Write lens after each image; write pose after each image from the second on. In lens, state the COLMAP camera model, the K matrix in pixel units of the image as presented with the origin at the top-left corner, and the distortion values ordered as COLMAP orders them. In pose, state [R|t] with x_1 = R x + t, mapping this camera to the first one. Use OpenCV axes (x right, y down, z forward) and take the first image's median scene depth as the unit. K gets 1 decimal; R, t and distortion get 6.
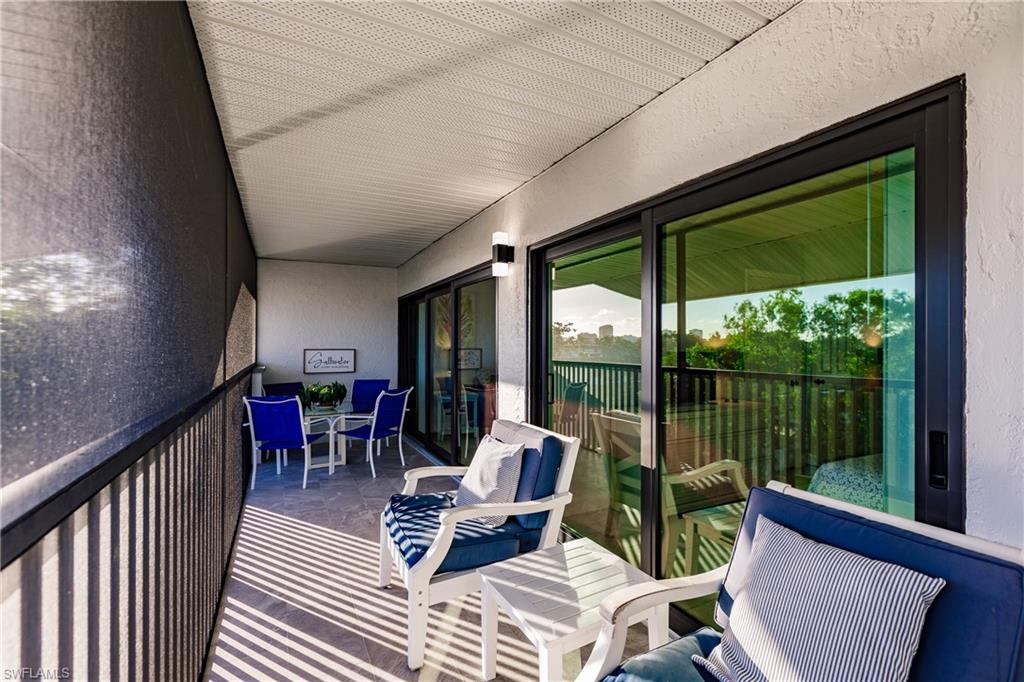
lens RADIAL K [[463.2, 0, 540.6], [0, 463.2, 342.8], [0, 0, 1]] dist [-0.000902, -0.000306]
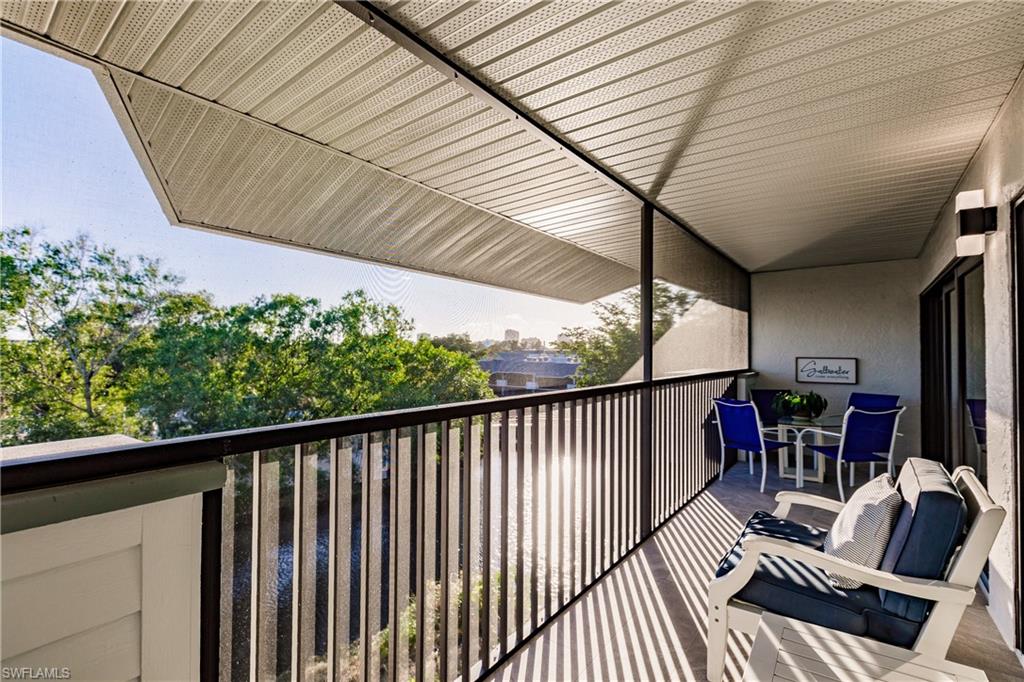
lens RADIAL K [[463.2, 0, 540.6], [0, 463.2, 342.8], [0, 0, 1]] dist [-0.000902, -0.000306]
pose [[0.432553, -0.014005, -0.901500, 0.337778], [-0.001235, 0.999869, -0.016126, -0.002100], [0.901608, 0.008089, 0.432479, 0.171283]]
